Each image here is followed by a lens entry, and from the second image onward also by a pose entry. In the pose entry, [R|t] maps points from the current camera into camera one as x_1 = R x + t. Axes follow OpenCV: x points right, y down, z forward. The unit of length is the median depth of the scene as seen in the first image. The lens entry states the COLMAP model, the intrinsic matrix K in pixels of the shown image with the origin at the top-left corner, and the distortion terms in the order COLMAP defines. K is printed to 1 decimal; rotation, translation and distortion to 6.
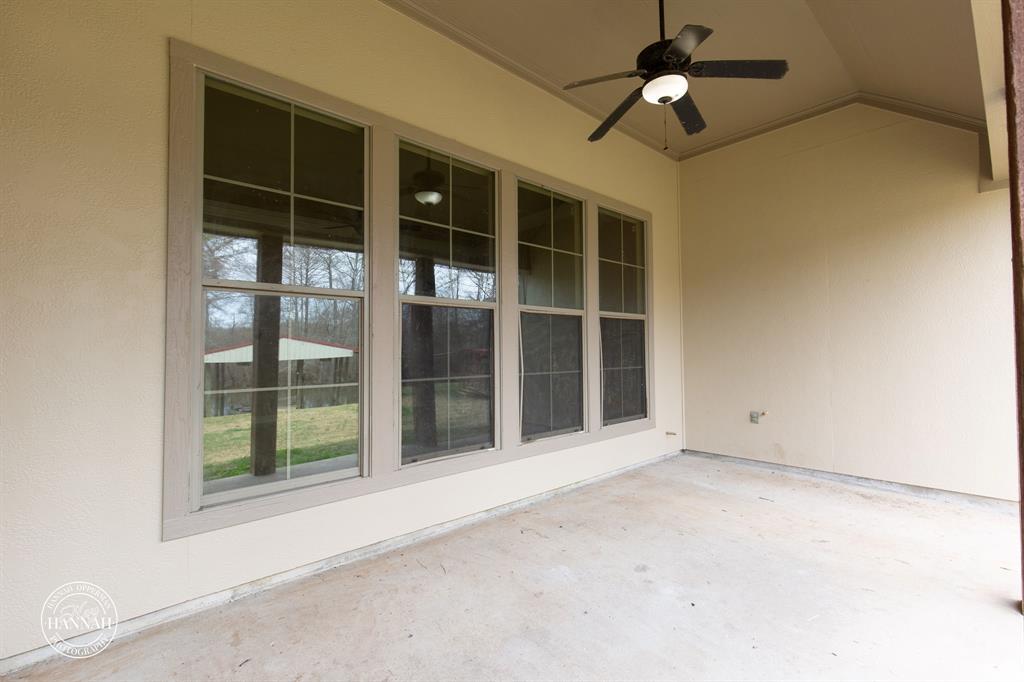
lens RADIAL K [[458.3, 0, 514.0], [0, 458.3, 335.7], [0, 0, 1]] dist [0.002363, 0.000753]
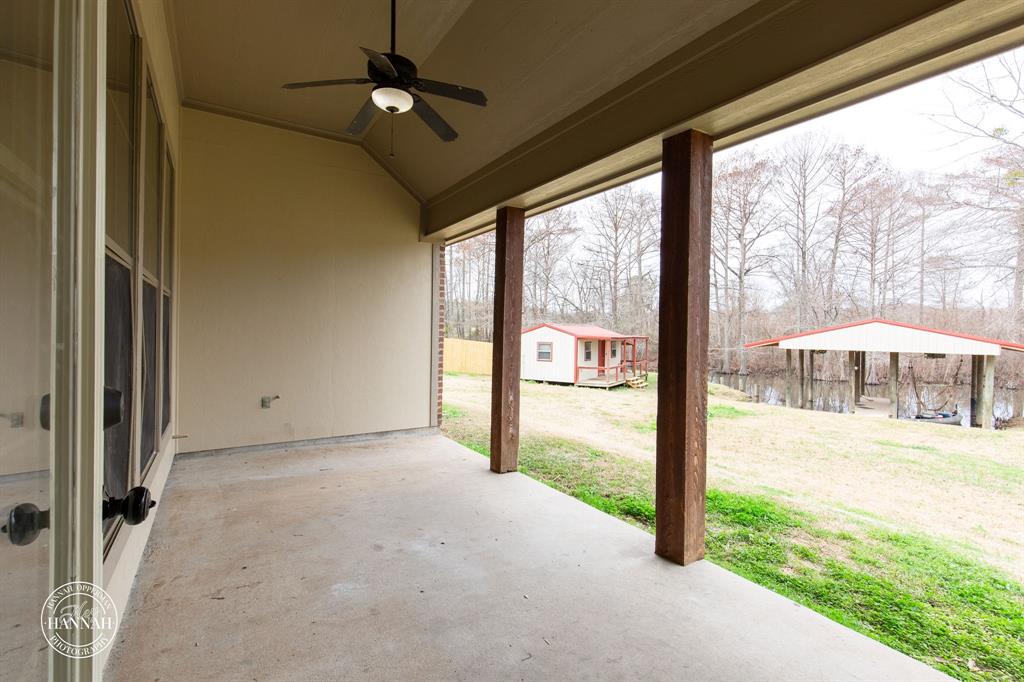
lens RADIAL K [[458.3, 0, 514.0], [0, 458.3, 335.7], [0, 0, 1]] dist [0.002363, 0.000753]
pose [[0.167887, 0.006451, 0.985785, -0.521214], [-0.049596, 0.998768, 0.001910, 0.000828], [-0.984558, -0.049211, 0.168000, 0.390650]]
